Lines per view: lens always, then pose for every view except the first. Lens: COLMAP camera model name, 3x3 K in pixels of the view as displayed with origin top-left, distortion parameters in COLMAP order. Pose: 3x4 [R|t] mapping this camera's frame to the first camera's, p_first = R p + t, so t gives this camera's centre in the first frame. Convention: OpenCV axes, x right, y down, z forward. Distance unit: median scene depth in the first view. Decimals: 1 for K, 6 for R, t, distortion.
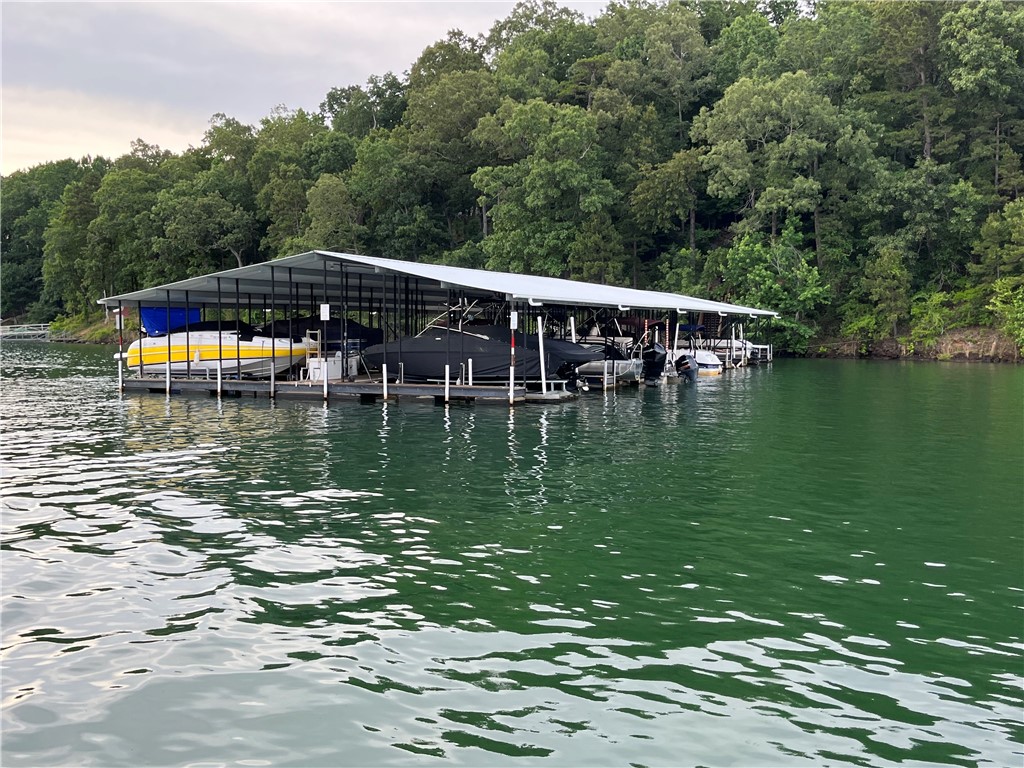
lens RADIAL K [[1025.0, 0, 512.0], [0, 1025.0, 383.5], [0, 0, 1]] dist [0.034795, 0.000000]
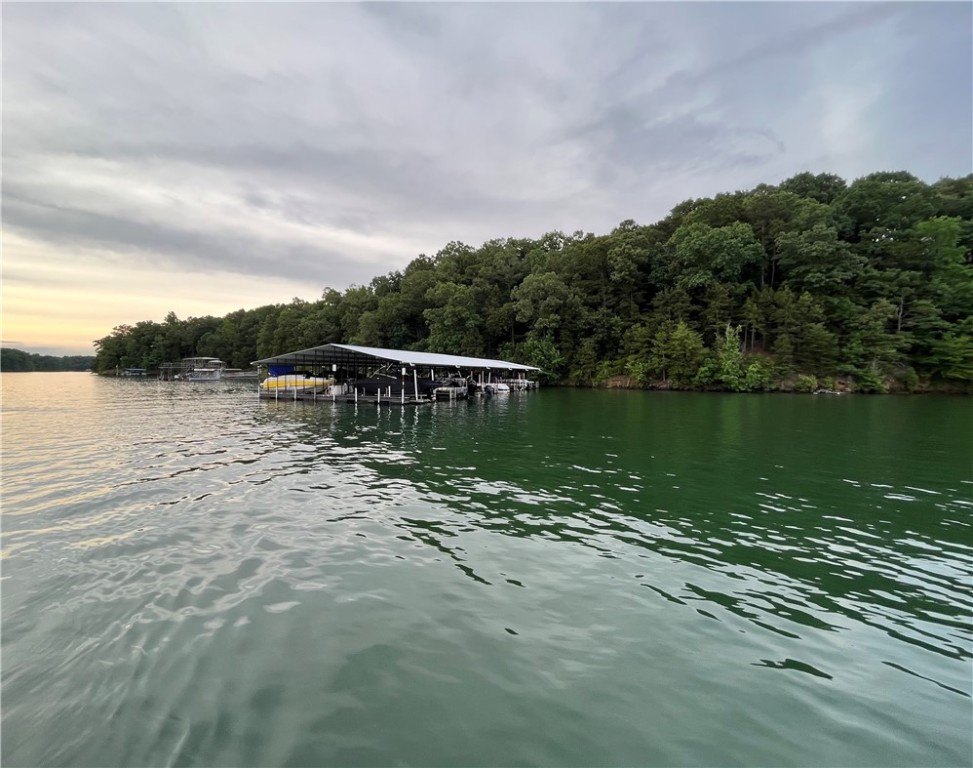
lens RADIAL K [[428.6, 0, 457.5], [0, 428.6, 379.3], [0, 0, 1]] dist [0.000550, -0.000117]
pose [[0.999906, 0.006211, -0.012211, 0.064708], [-0.006713, 0.999117, -0.041480, 0.000784], [0.011942, 0.041558, 0.999065, -0.027600]]
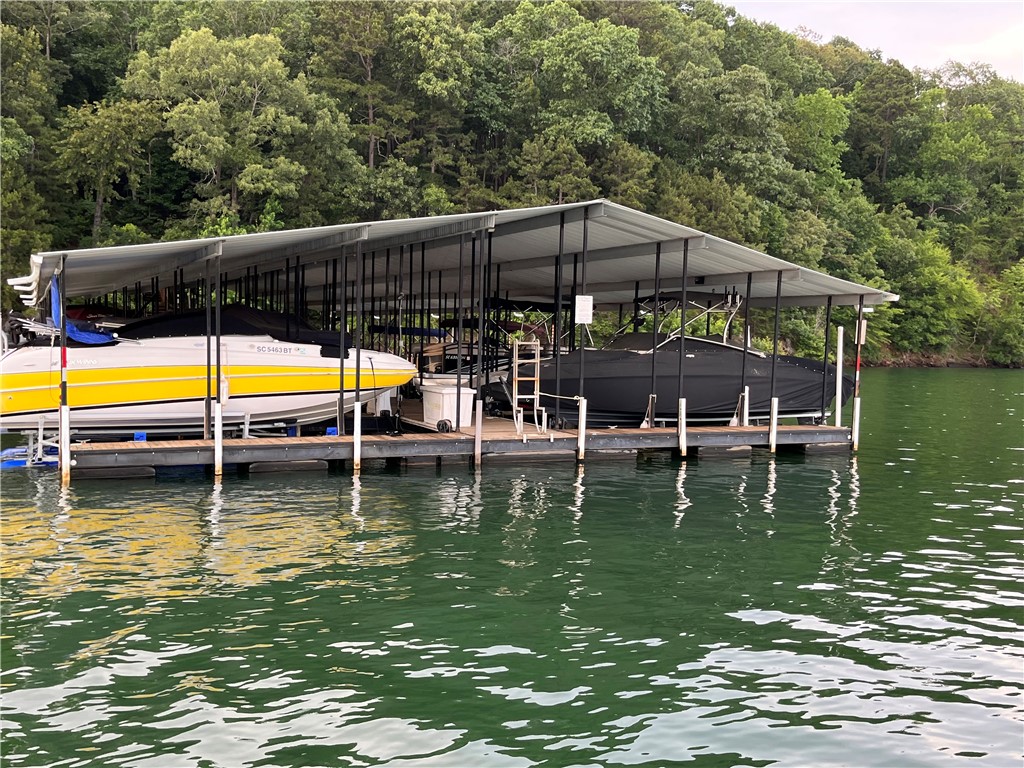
lens RADIAL K [[1025.0, 0, 511.2], [0, 1025.0, 384.7], [0, 0, 1]] dist [0.034795, 0.000000]
pose [[0.671932, -0.018110, 0.740391, -0.245875], [0.013503, 0.999834, 0.012202, -0.013729], [-0.740490, 0.001799, 0.672065, 0.262163]]
